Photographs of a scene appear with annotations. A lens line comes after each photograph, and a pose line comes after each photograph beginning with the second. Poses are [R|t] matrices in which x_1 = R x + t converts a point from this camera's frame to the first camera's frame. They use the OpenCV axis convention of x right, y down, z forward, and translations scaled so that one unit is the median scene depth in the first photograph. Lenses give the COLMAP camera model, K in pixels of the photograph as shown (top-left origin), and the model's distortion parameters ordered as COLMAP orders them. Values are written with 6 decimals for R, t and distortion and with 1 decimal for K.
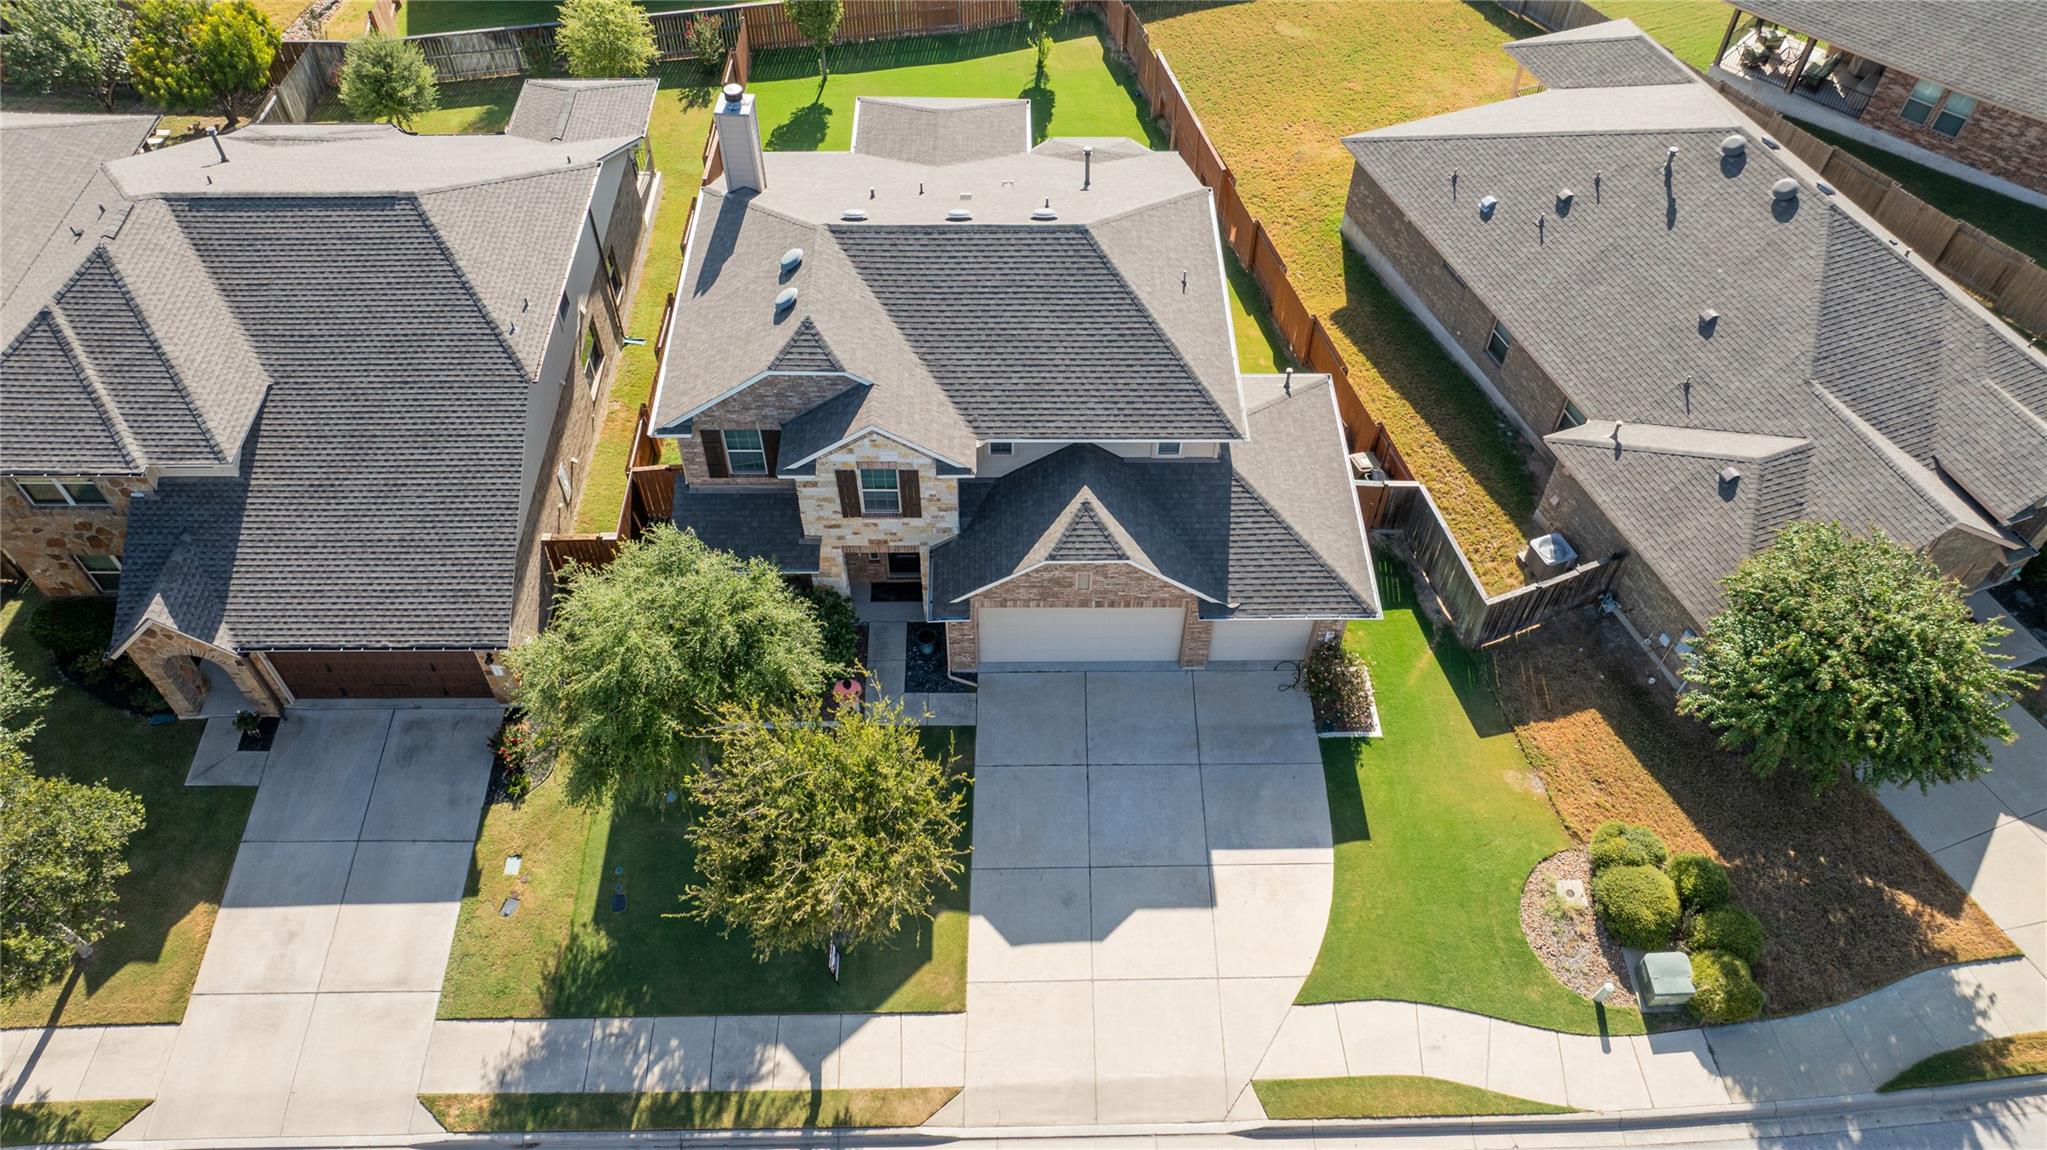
lens RADIAL K [[1448.8, 0, 1031.2], [0, 1448.8, 545.4], [0, 0, 1]] dist [-0.029849, 0.033643]
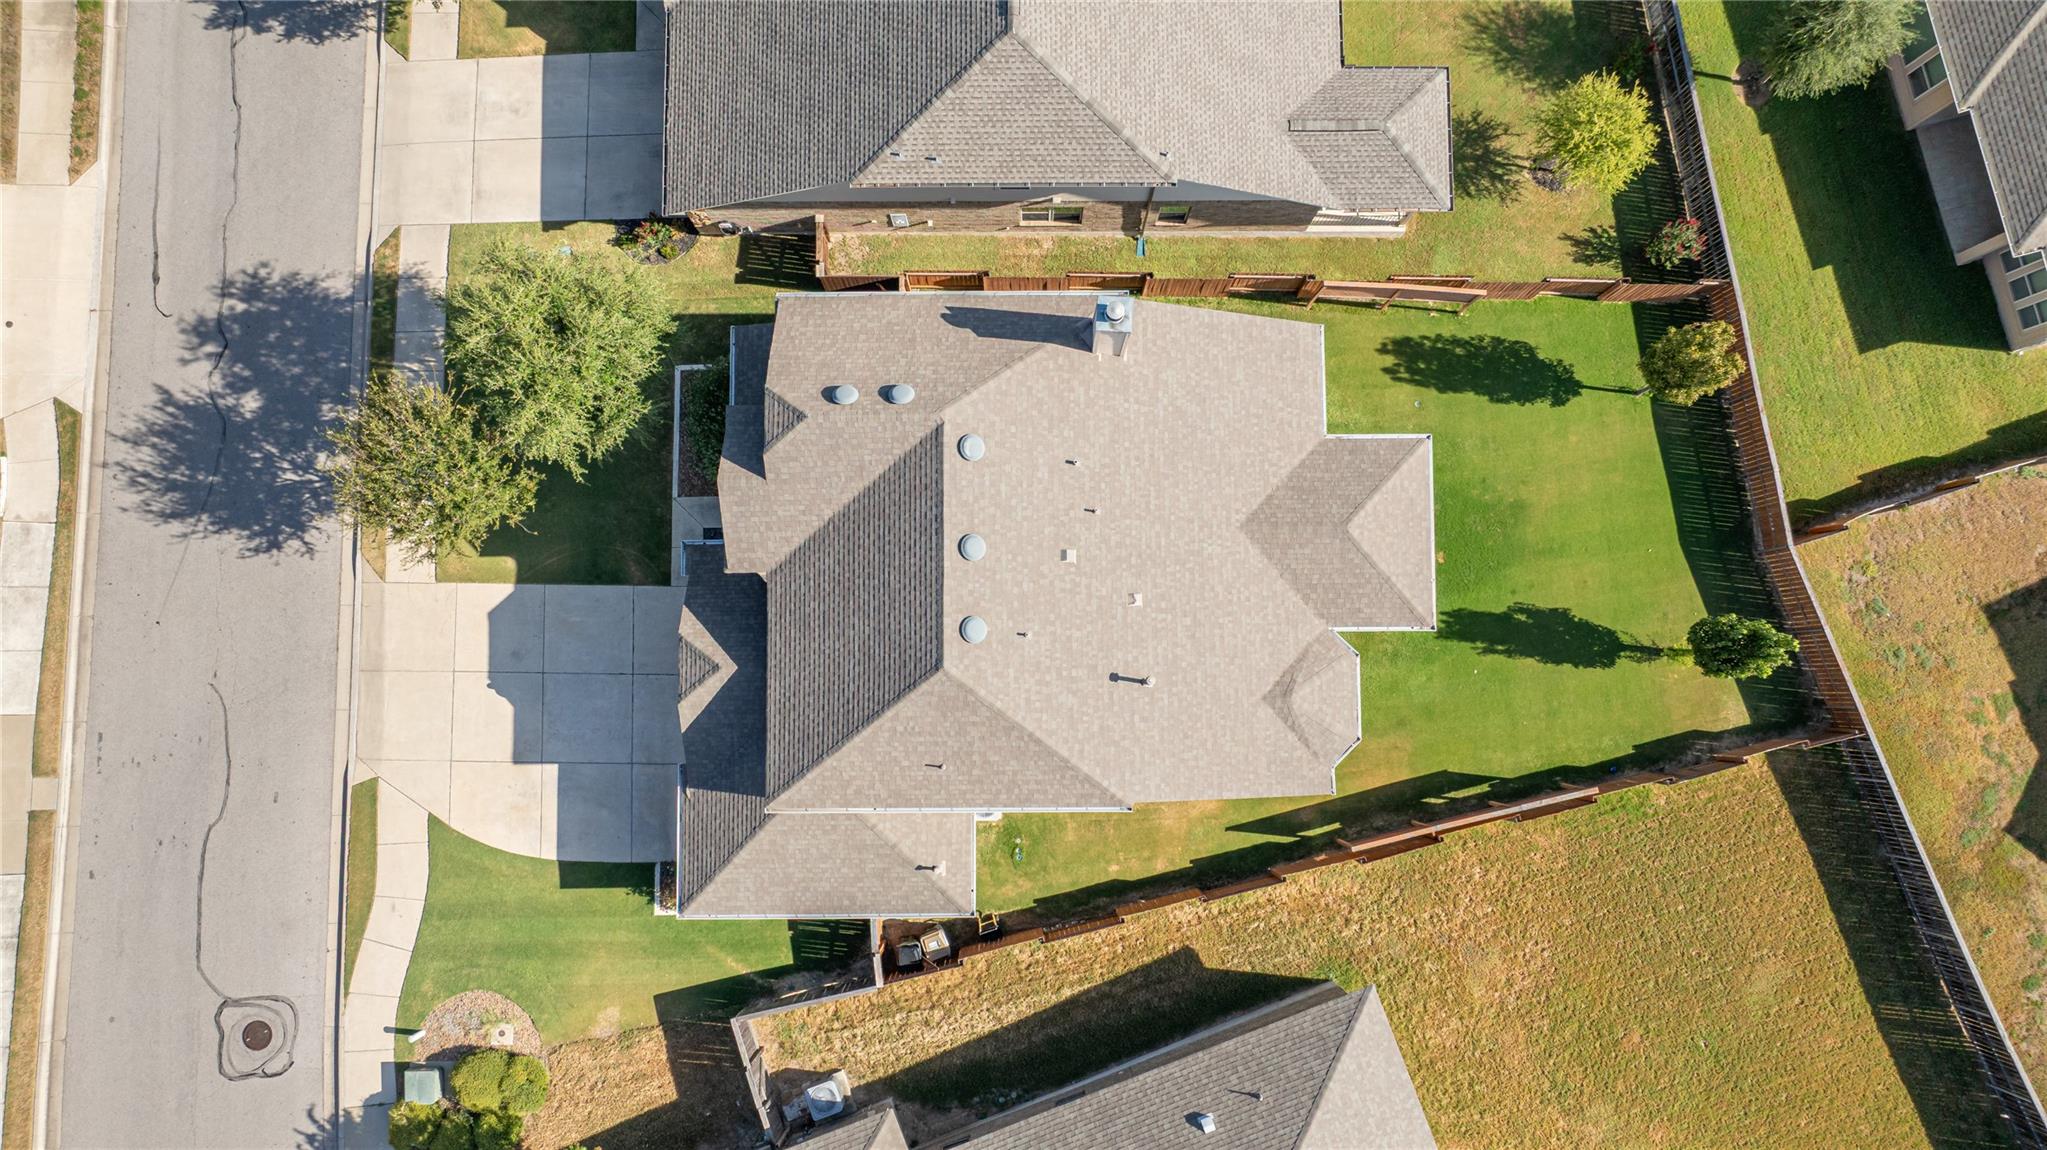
lens RADIAL K [[1429.0, 0, 1023.5], [0, 1429.0, 575.0], [0, 0, 1]] dist [-0.027699, 0.002861]
pose [[-0.011694, 0.995696, -0.091936, 0.067551], [-0.777583, 0.048751, 0.626888, -0.960672], [0.628672, 0.078819, 0.773666, 0.254885]]
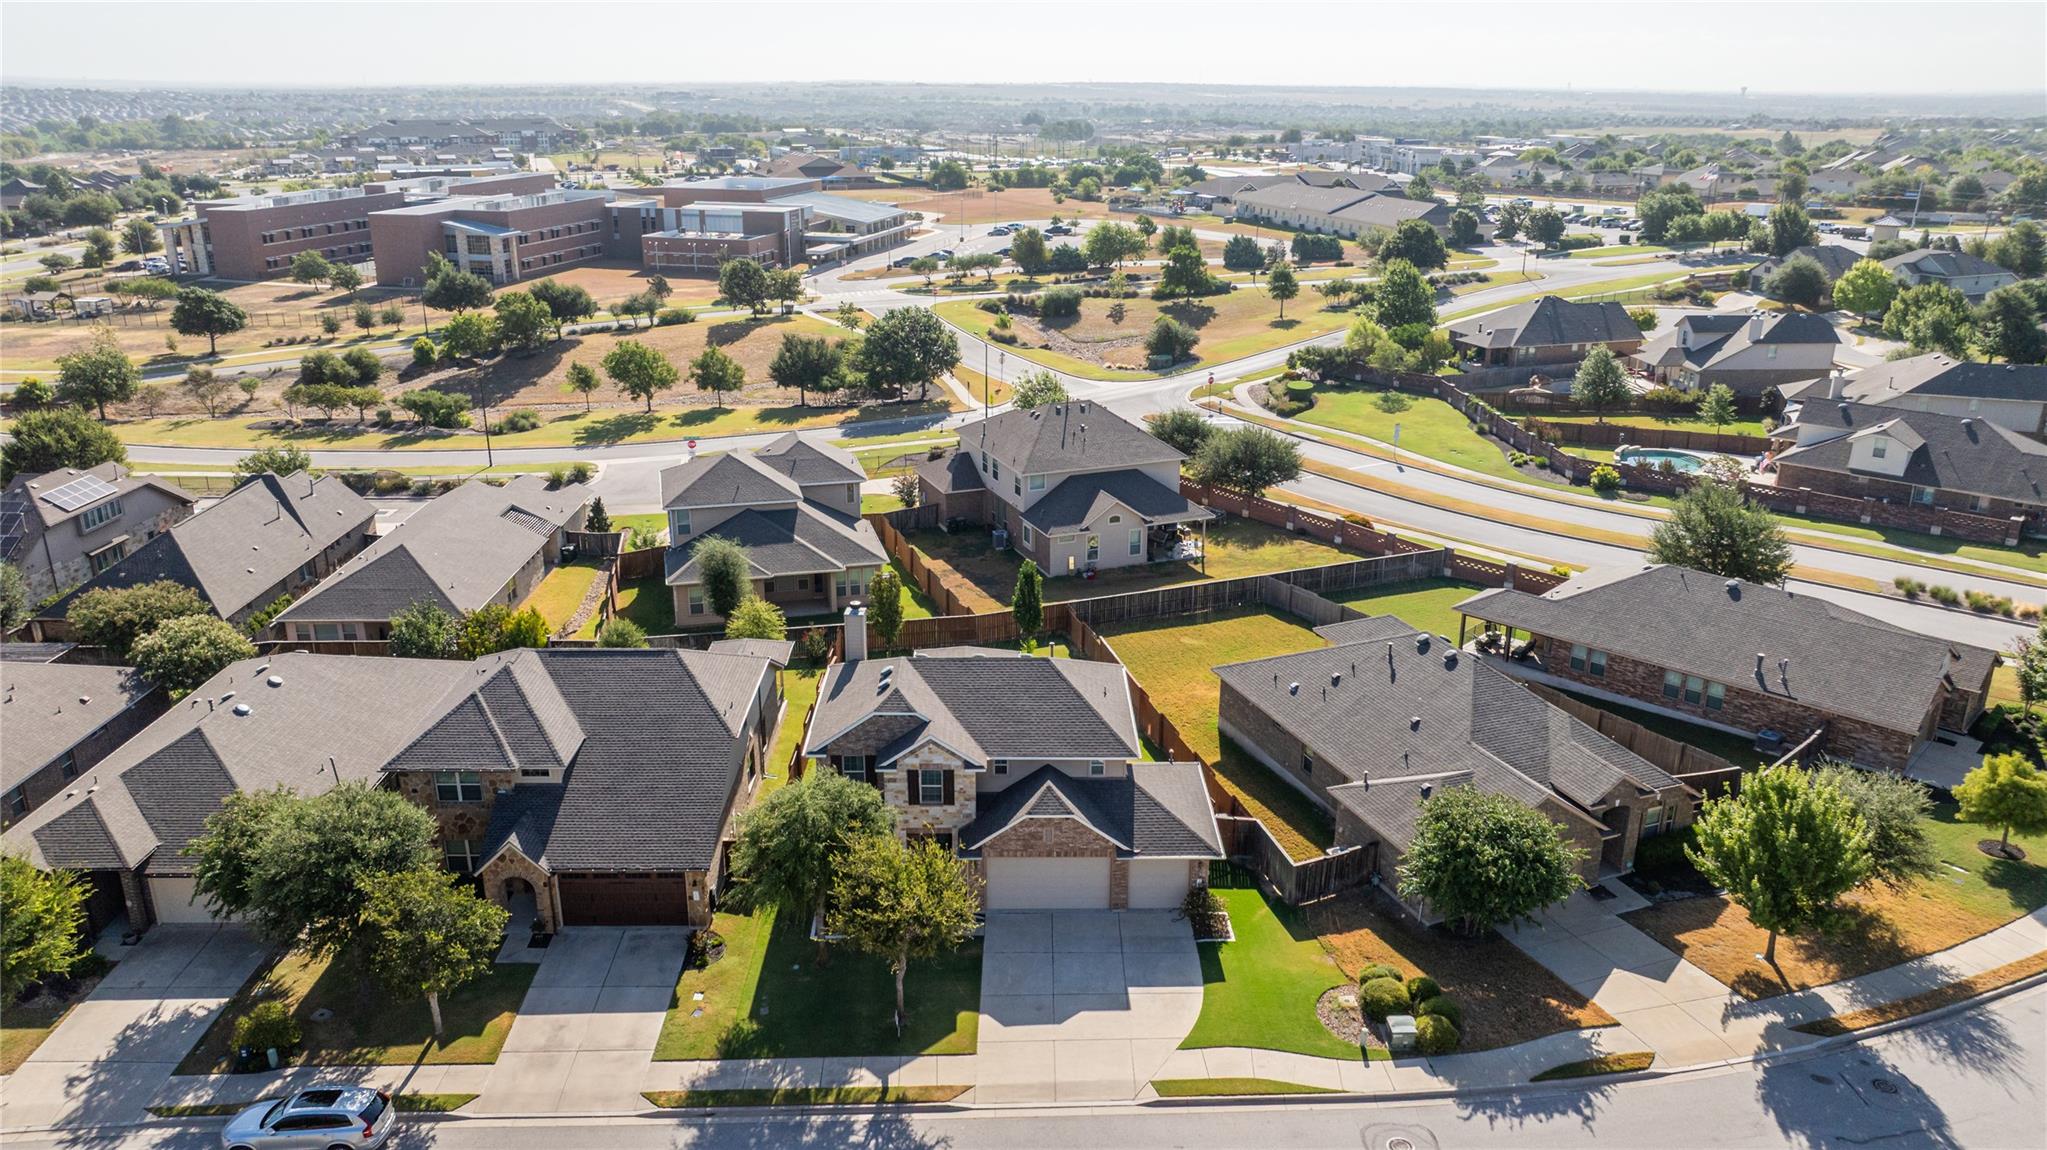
lens RADIAL K [[1448.8, 0, 1031.2], [0, 1448.8, 545.4], [0, 0, 1]] dist [-0.029849, 0.033643]
pose [[0.999990, -0.004356, -0.001423, 0.020323], [0.002941, 0.848119, -0.529798, 0.661260], [0.003514, 0.529788, 0.848123, -0.654456]]
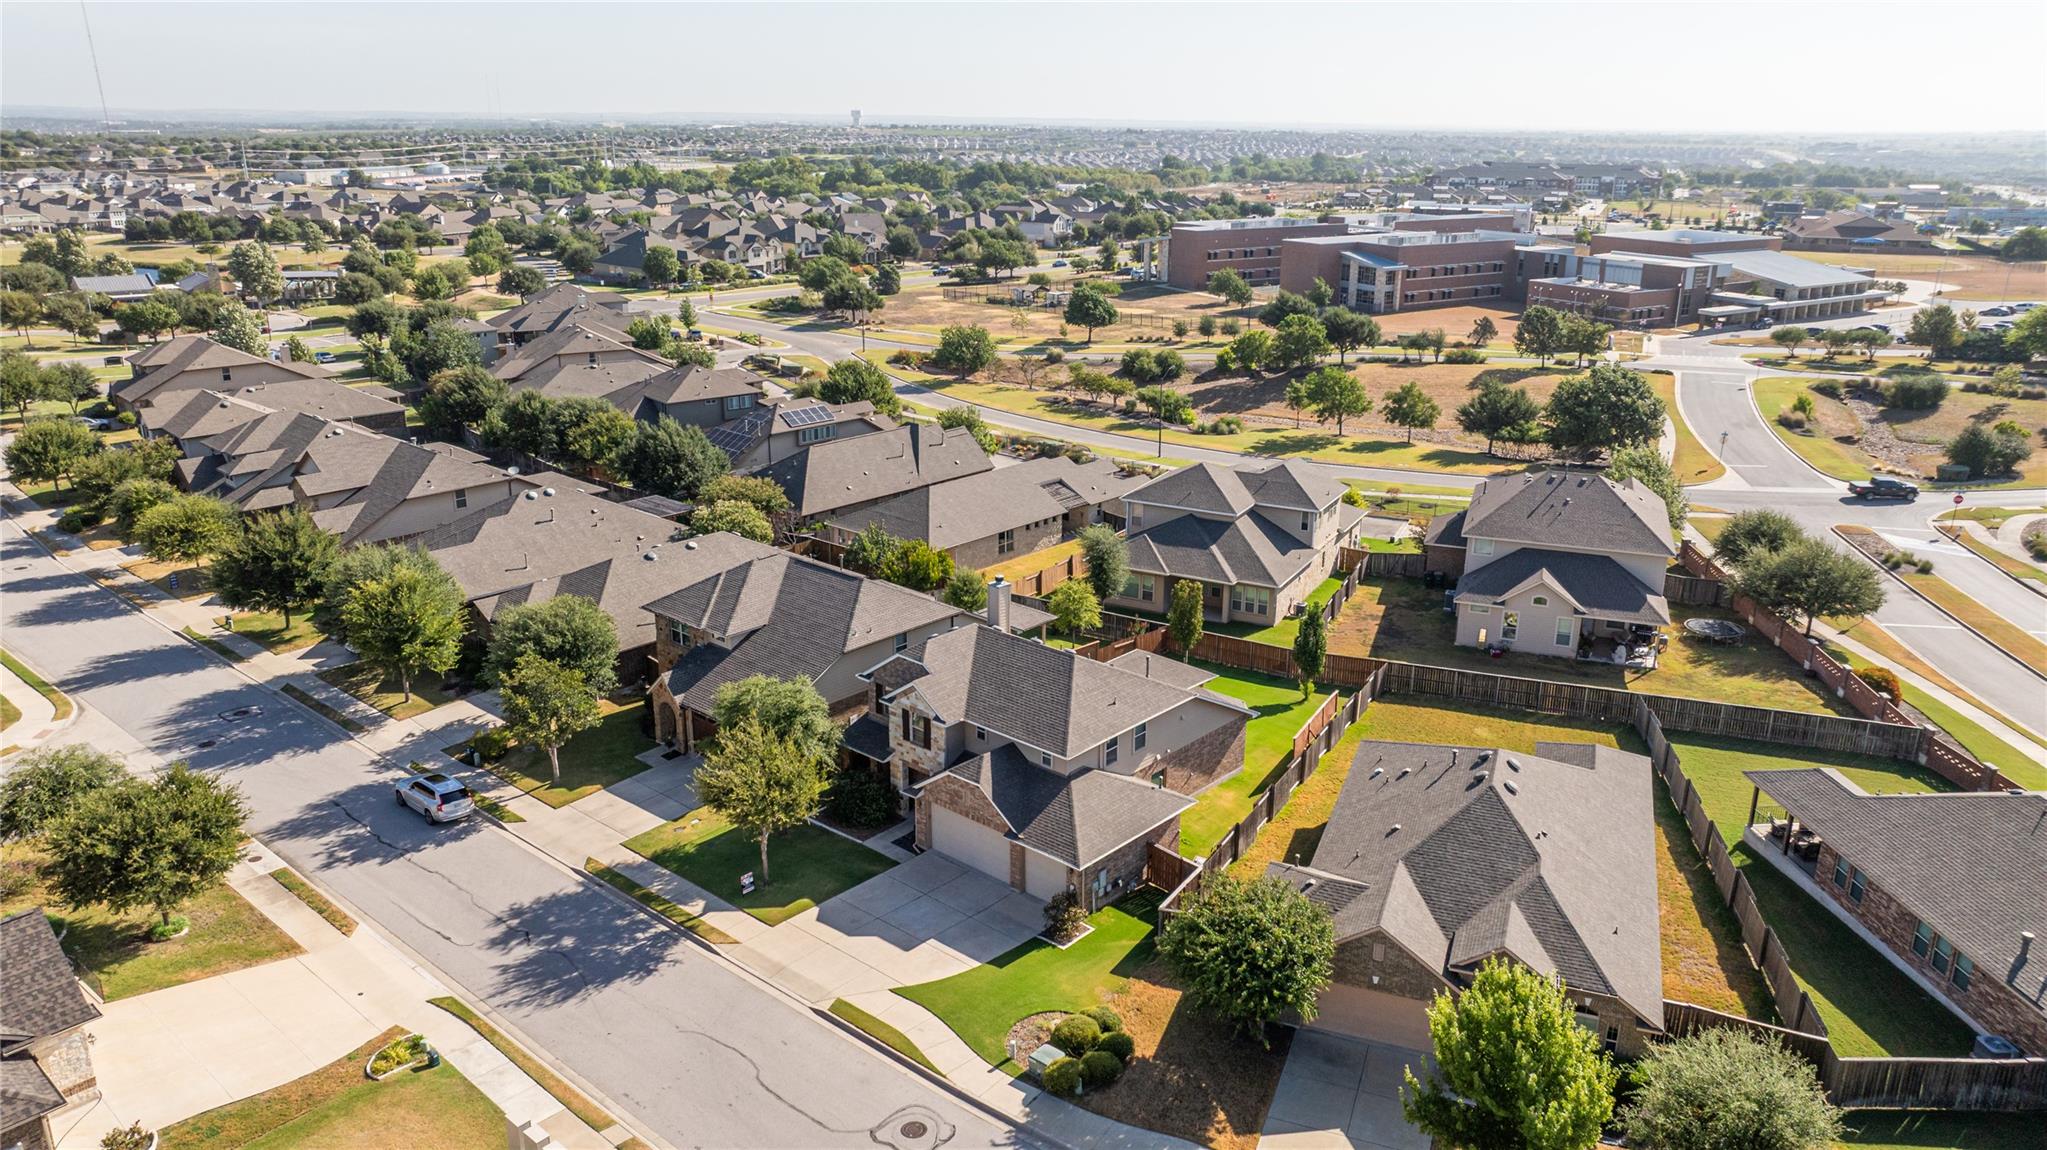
lens RADIAL K [[1448.8, 0, 1031.2], [0, 1448.8, 545.4], [0, 0, 1]] dist [-0.029849, 0.033643]
pose [[0.738244, 0.189350, -0.647412, 1.300958], [-0.517404, 0.774746, -0.363404, 0.426212], [0.432769, 0.603254, 0.669922, -0.441529]]
